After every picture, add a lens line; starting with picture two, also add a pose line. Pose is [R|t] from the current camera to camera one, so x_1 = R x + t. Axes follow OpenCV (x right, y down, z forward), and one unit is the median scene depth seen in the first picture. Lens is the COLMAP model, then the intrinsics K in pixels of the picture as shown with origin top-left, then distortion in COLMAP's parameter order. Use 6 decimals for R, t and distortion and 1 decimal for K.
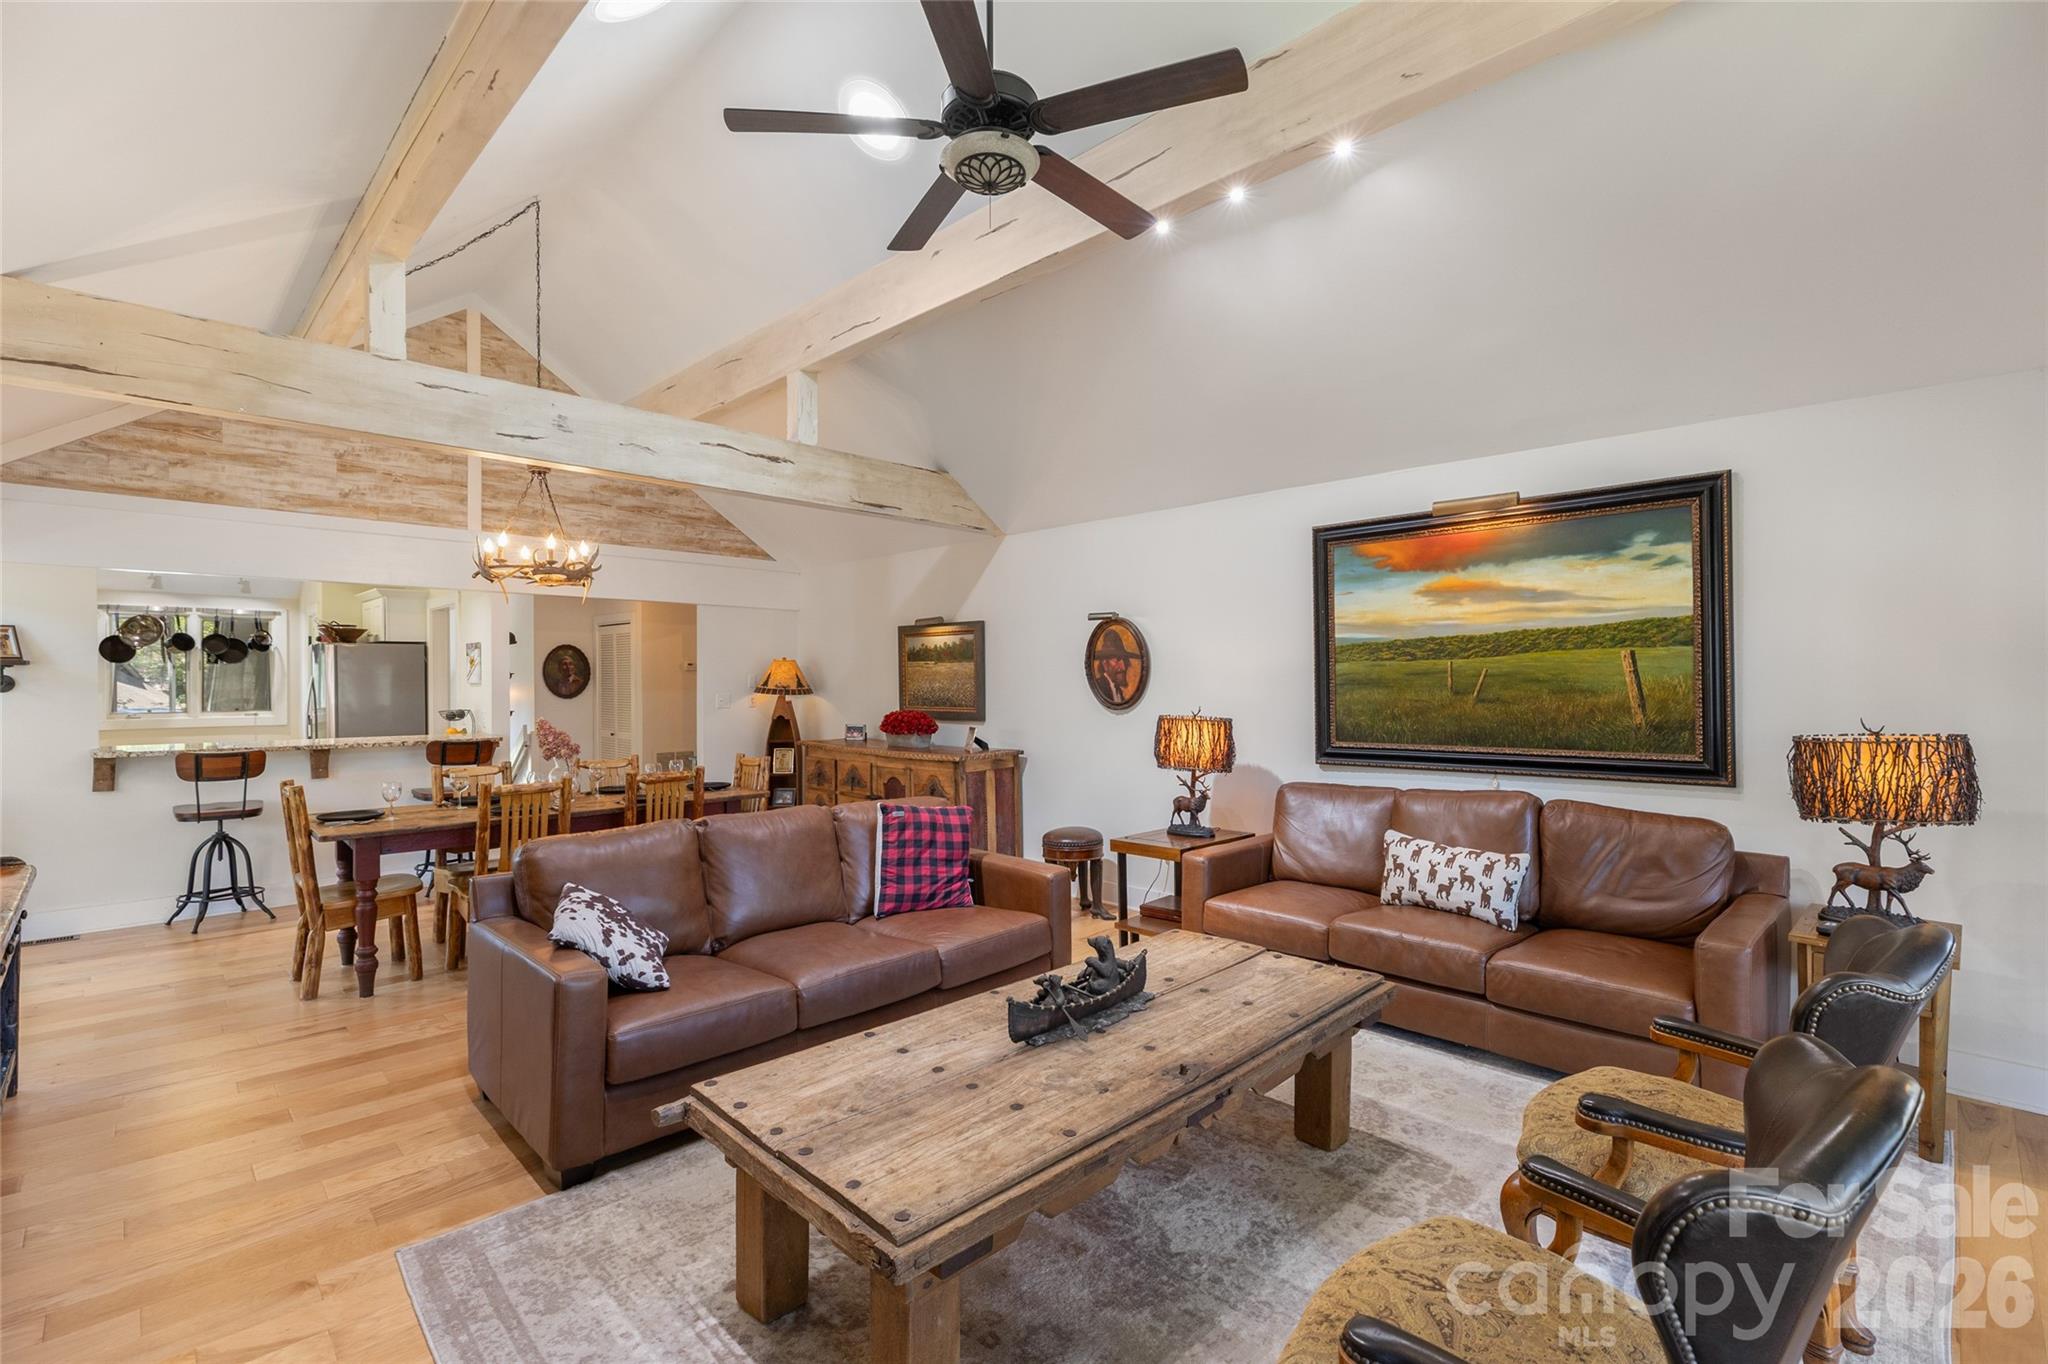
lens RADIAL K [[924.1, 0, 1024.0], [0, 924.1, 682.0], [0, 0, 1]] dist [0.006446, 0.000194]
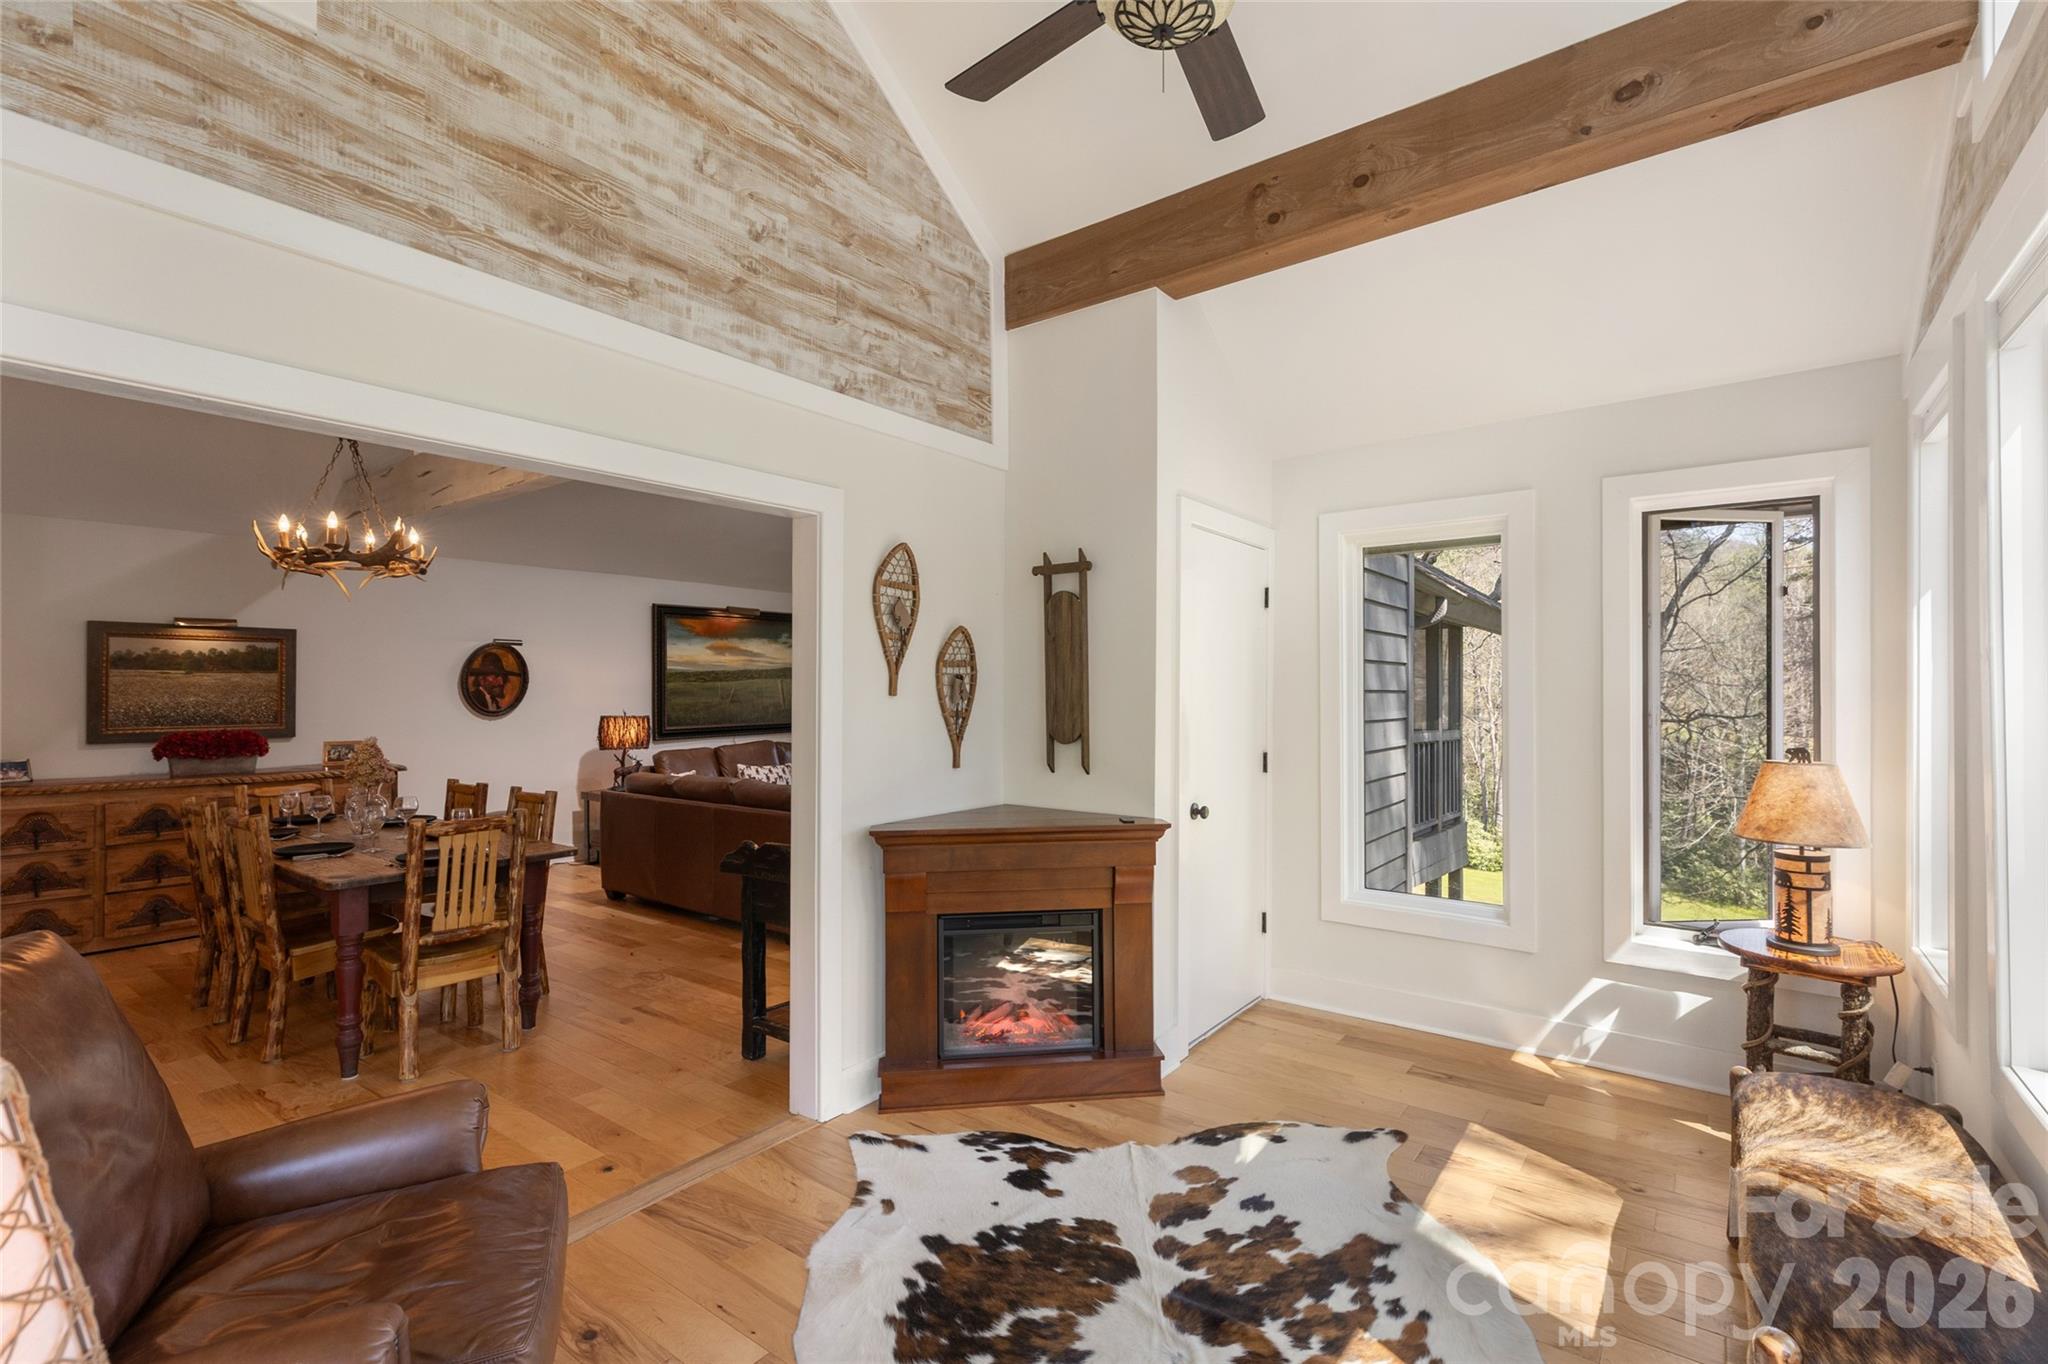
lens RADIAL K [[894.4, 0, 1019.3], [0, 894.4, 682.9], [0, 0, 1]] dist [0.002143, 0.000205]
pose [[-0.146711, 0.010213, 0.989127, -1.192342], [0.005245, 0.999941, -0.009546, -0.000078], [-0.989165, 0.003787, -0.146756, 0.475831]]
